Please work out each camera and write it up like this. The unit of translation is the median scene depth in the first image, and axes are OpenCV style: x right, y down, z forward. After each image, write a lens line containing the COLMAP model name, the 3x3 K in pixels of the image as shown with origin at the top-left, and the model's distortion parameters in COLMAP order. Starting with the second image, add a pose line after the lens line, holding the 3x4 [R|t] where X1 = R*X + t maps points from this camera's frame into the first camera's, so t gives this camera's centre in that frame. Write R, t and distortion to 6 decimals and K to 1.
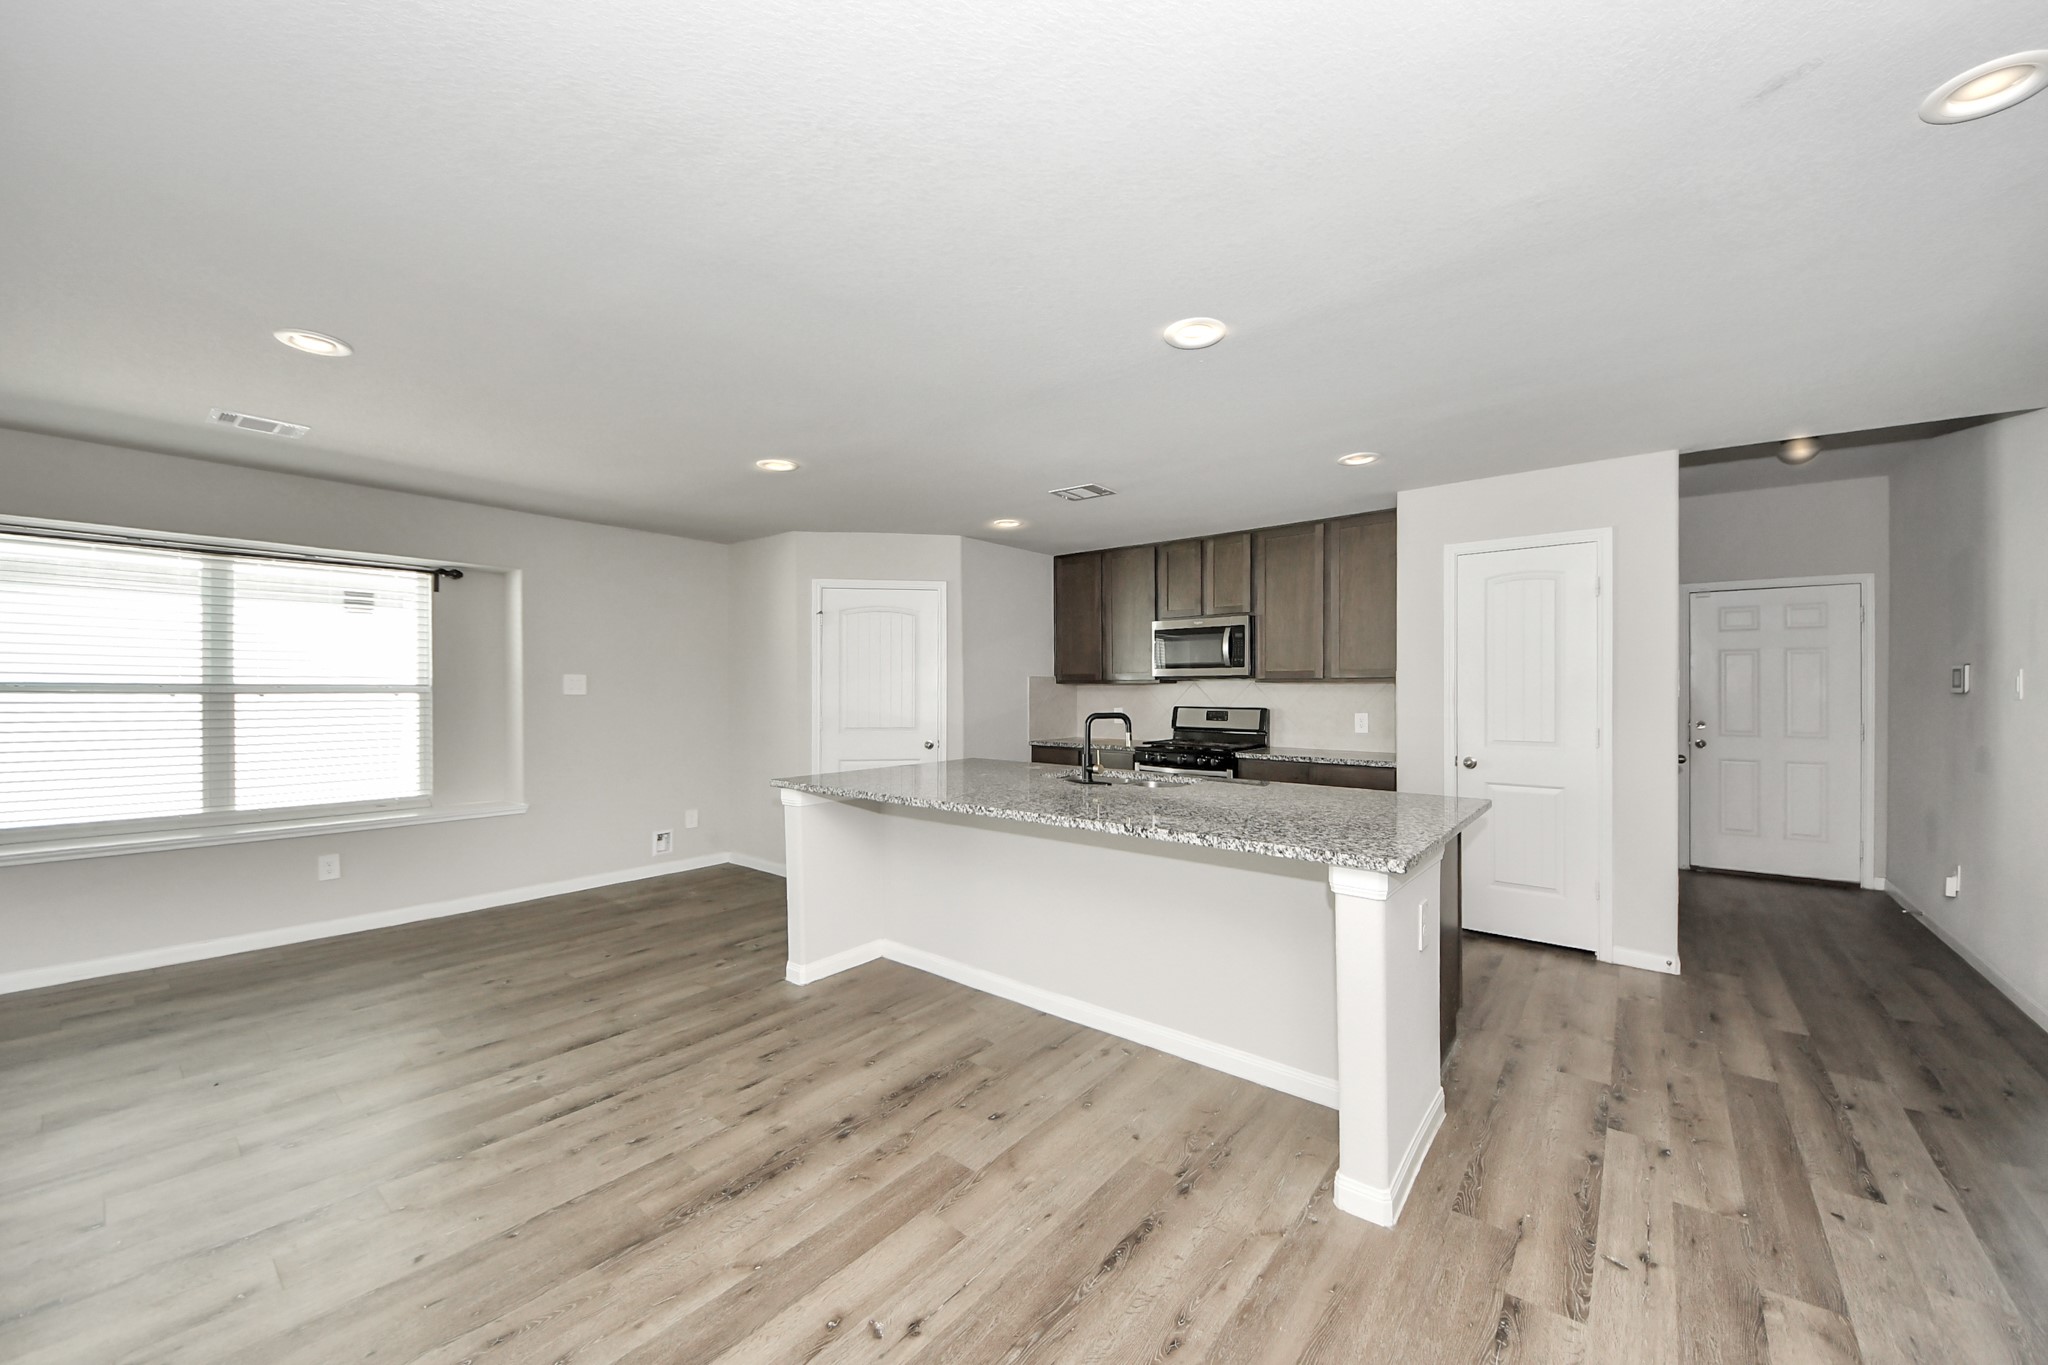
lens RADIAL K [[752.4, 0, 1035.6], [0, 752.4, 690.2], [0, 0, 1]] dist [0.019990, -0.000735]
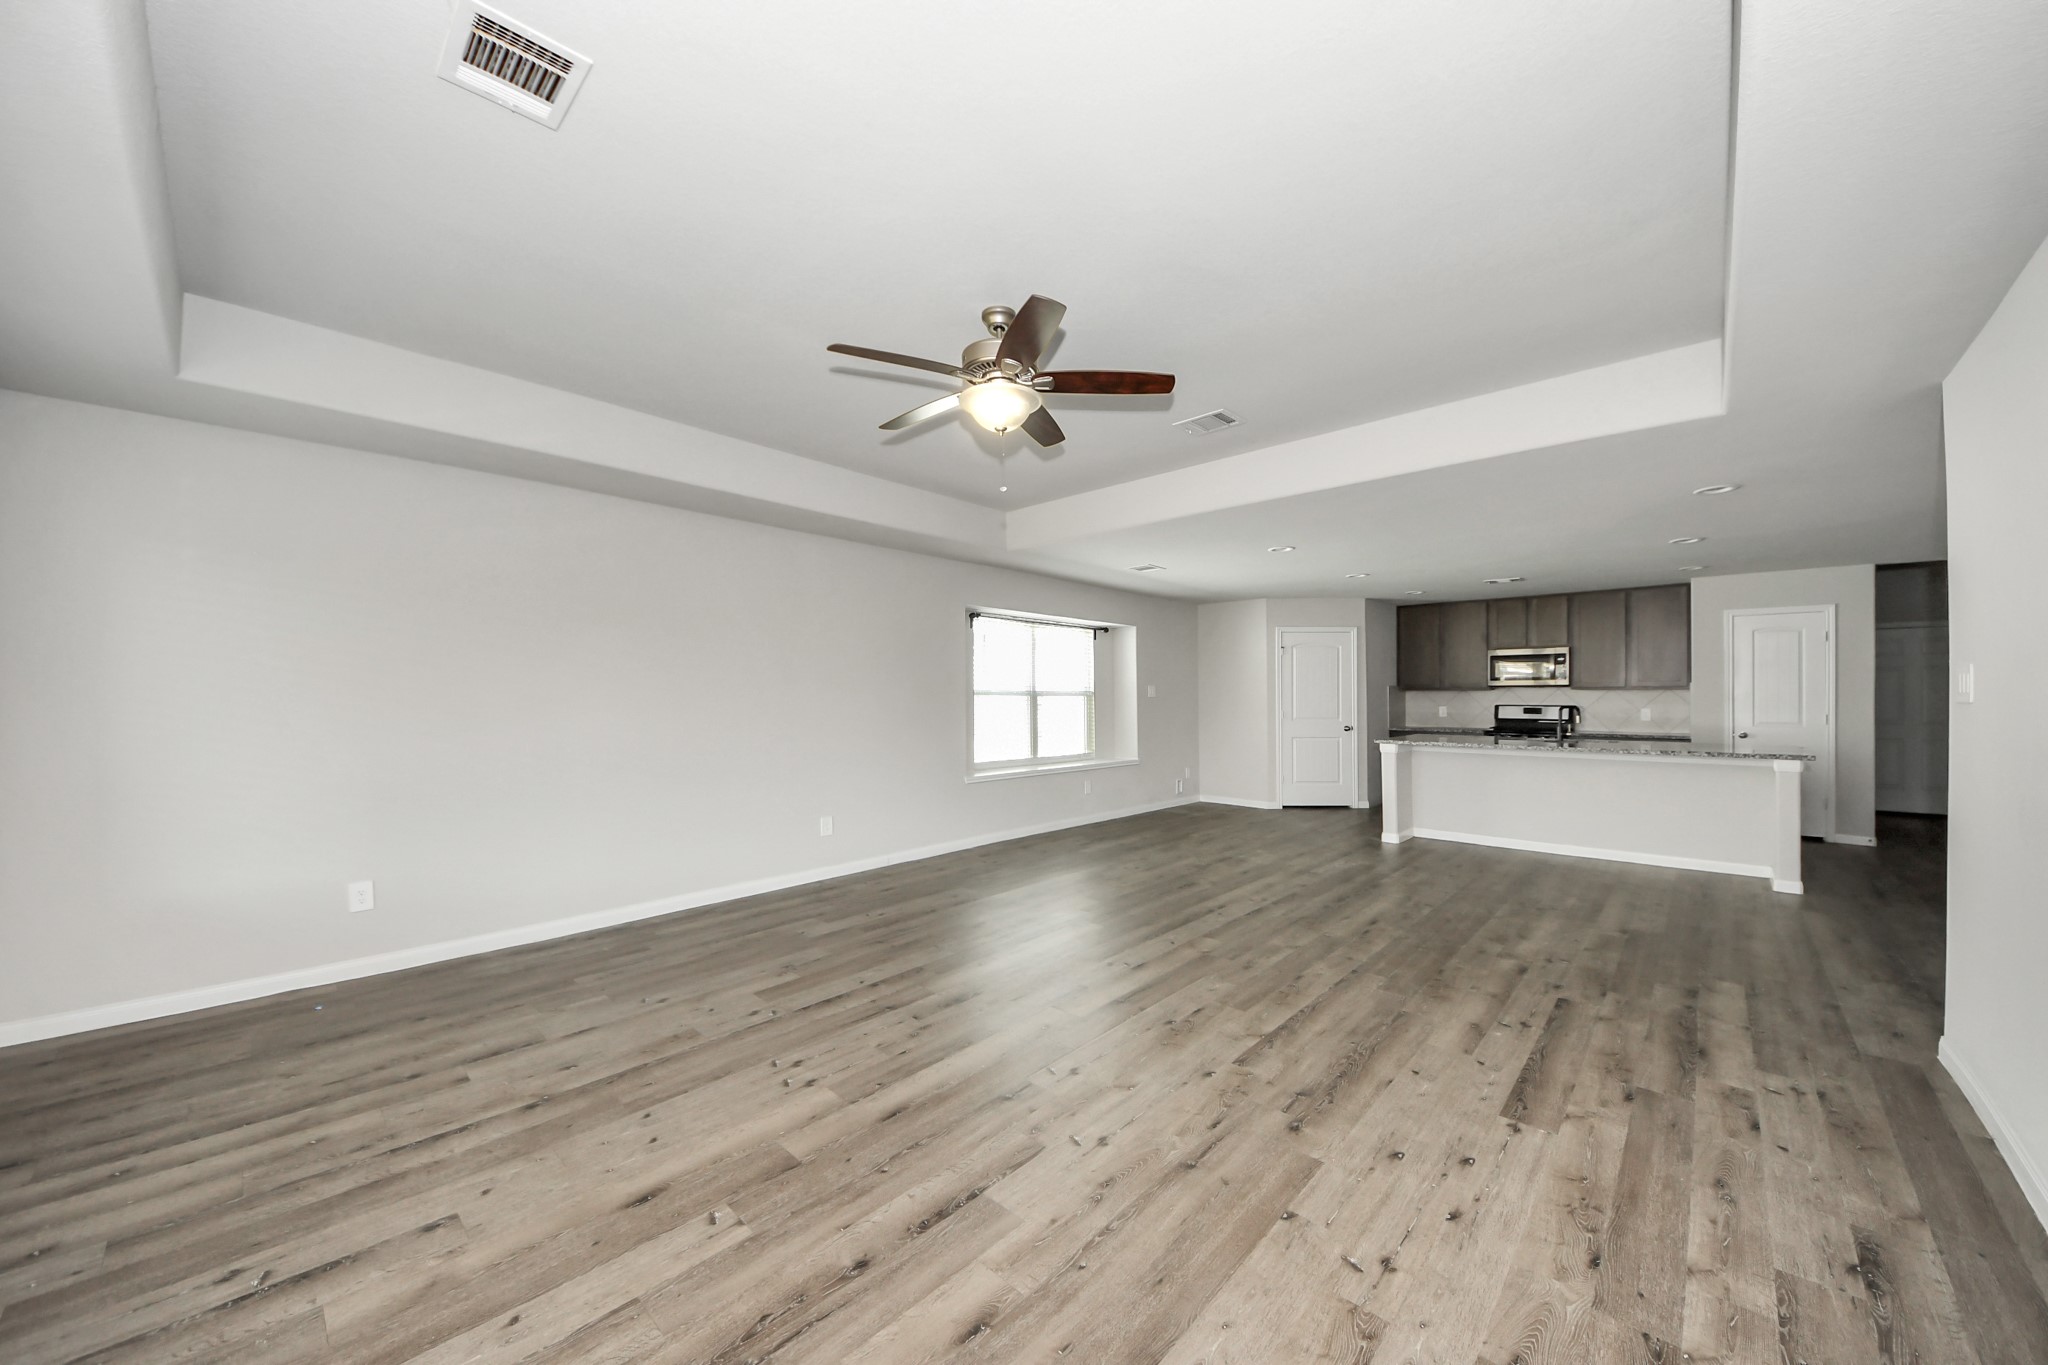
lens RADIAL K [[752.4, 0, 1051.5], [0, 752.4, 698.6], [0, 0, 1]] dist [0.019990, -0.000735]
pose [[0.995875, -0.001510, -0.090718, -0.653567], [0.001378, 0.999998, -0.001514, 0.010936], [0.090720, 0.001383, 0.995875, -0.693627]]
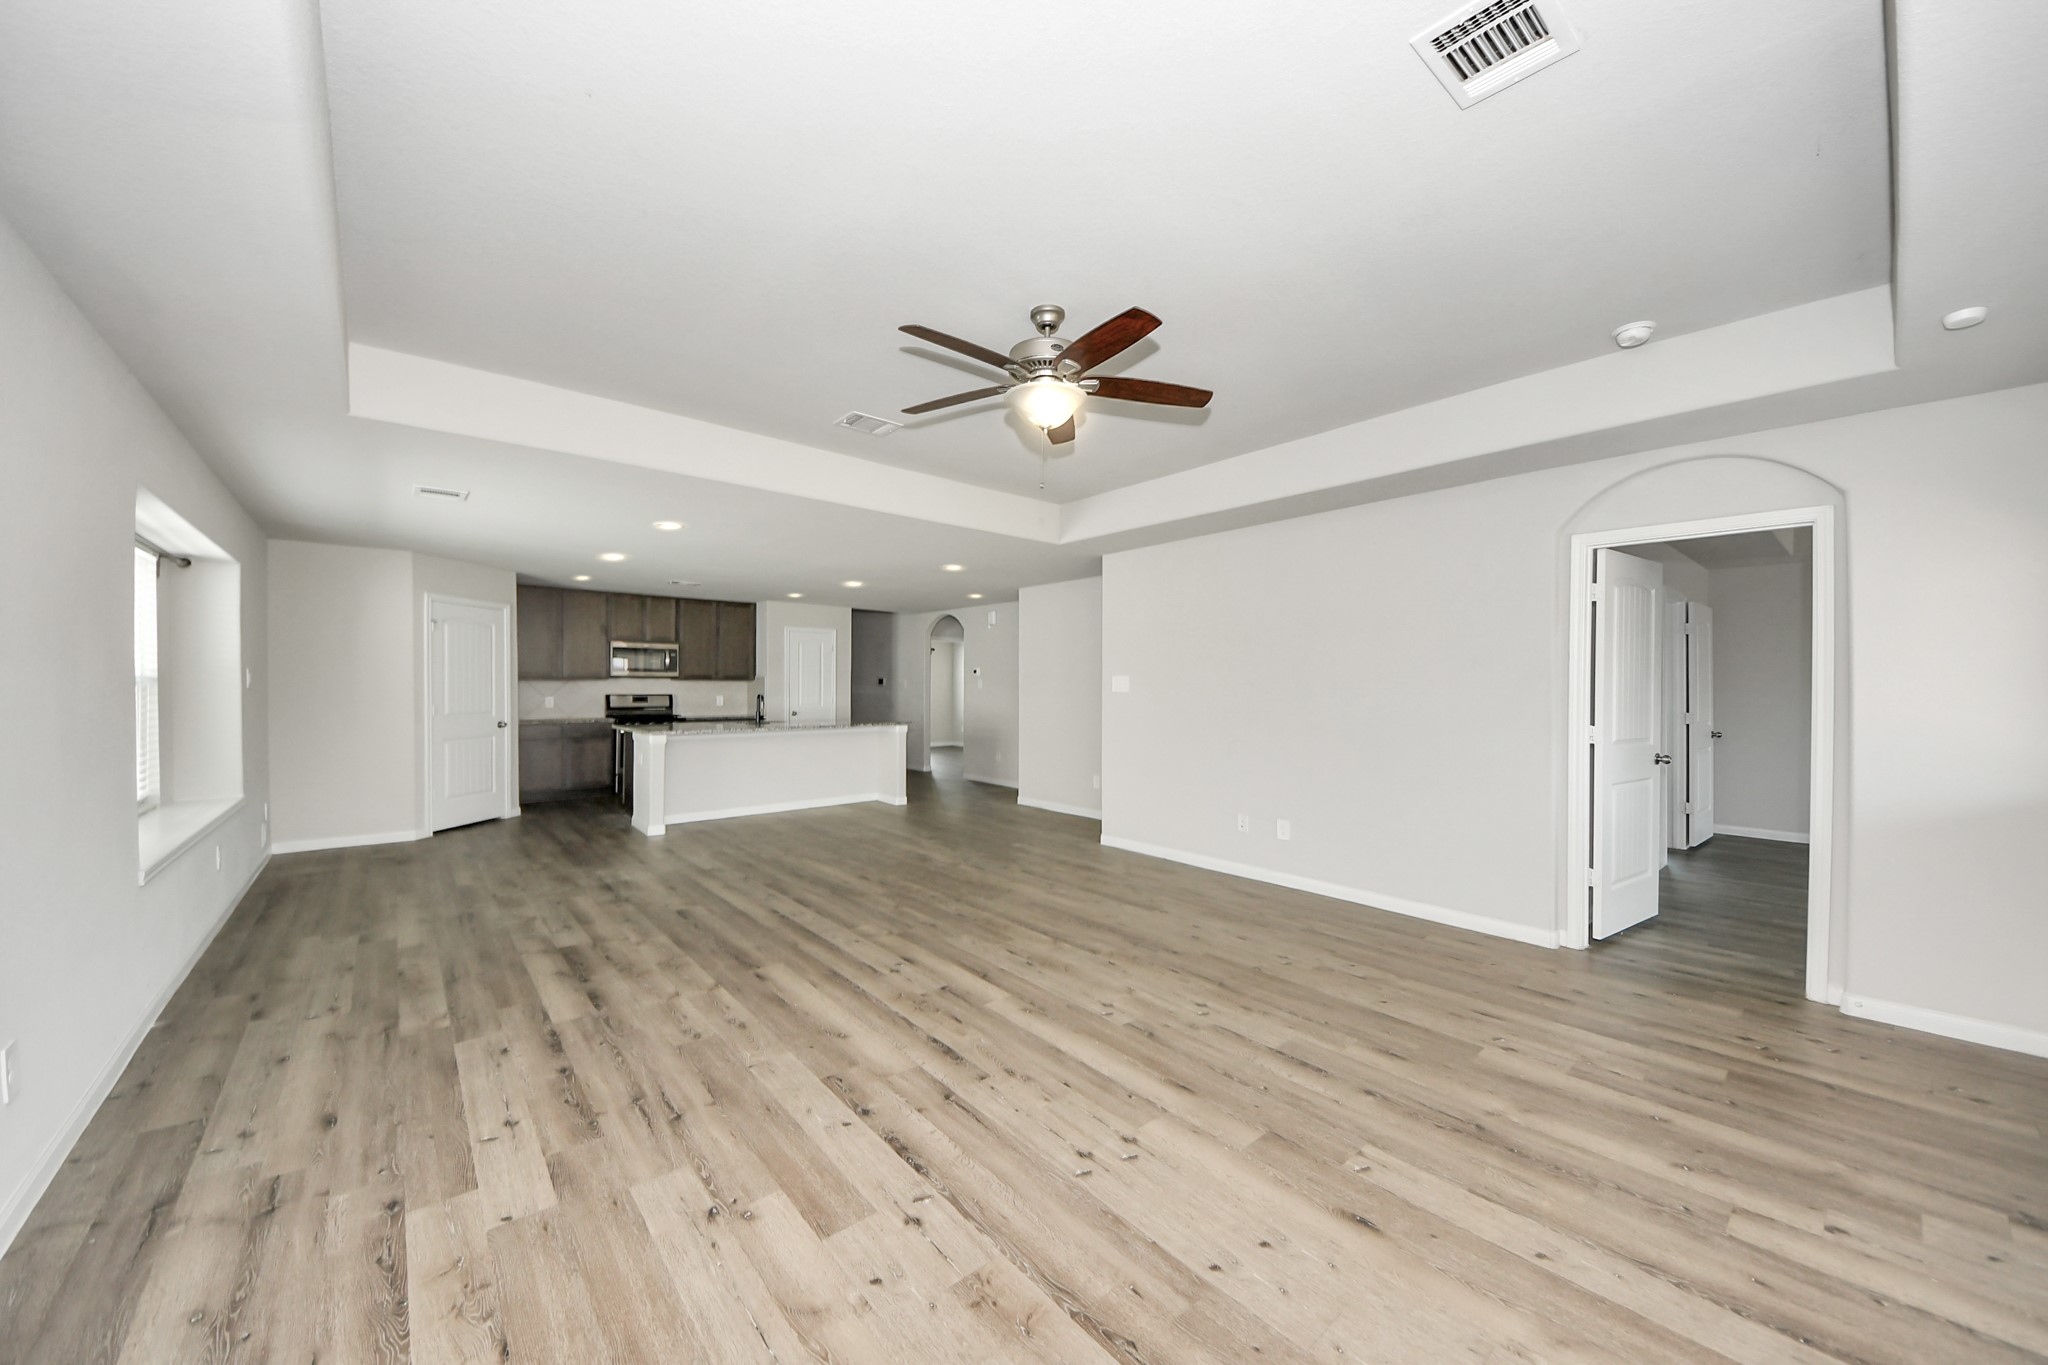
lens RADIAL K [[752.4, 0, 1019.7], [0, 752.4, 686.6], [0, 0, 1]] dist [0.019990, -0.000735]
pose [[0.196533, -0.003423, 0.980491, -1.363052], [0.002975, 0.999991, 0.002895, 0.002767], [-0.980493, 0.002348, 0.196541, -0.183796]]
